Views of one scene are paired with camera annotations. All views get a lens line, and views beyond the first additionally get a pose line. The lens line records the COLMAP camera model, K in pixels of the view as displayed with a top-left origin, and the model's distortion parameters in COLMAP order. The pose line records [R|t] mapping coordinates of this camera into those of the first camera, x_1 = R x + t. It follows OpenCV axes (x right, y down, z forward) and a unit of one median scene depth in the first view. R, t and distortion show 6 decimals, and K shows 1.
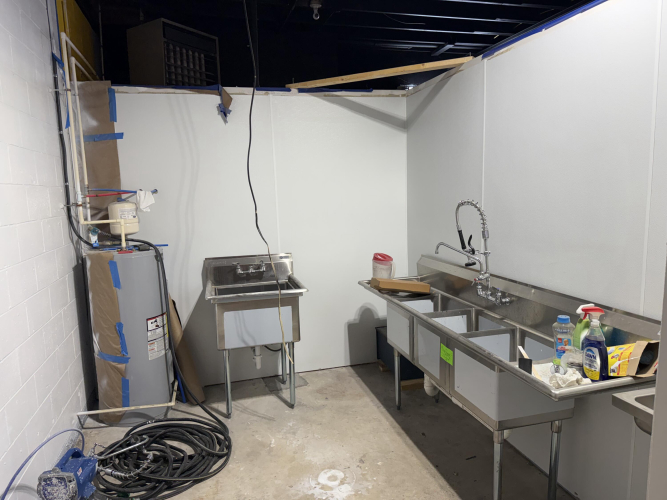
lens RADIAL K [[469.2, 0, 331.4], [0, 469.2, 250.6], [0, 0, 1]] dist [0.021295, -0.027567]
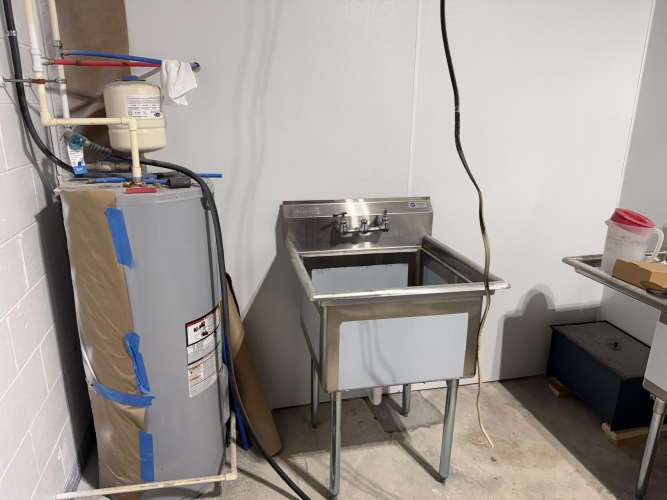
lens RADIAL K [[469.2, 0, 330.9], [0, 469.2, 251.5], [0, 0, 1]] dist [0.021295, -0.027567]
pose [[0.998420, 0.050167, -0.025305, -0.223291], [-0.045411, 0.985683, 0.162377, -0.020032], [0.033088, -0.160971, 0.986404, 0.509948]]
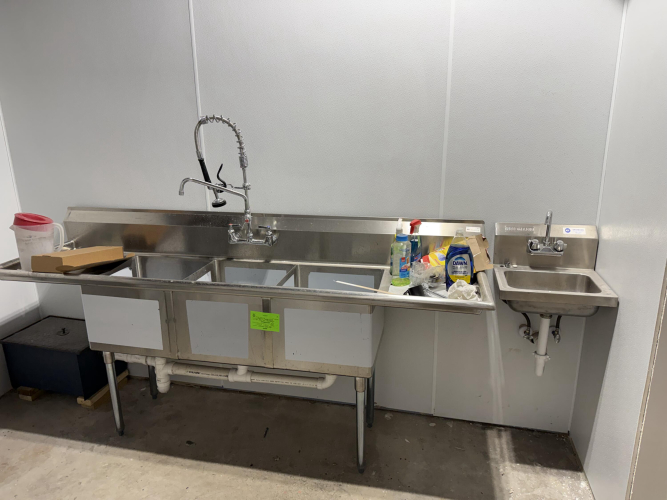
lens RADIAL K [[469.2, 0, 336.0], [0, 469.2, 249.1], [0, 0, 1]] dist [0.021295, -0.027567]
pose [[0.462736, -0.212044, 0.860763, -0.251465], [0.114156, 0.977141, 0.179344, -0.012457], [-0.879115, 0.015272, 0.476364, 0.411458]]
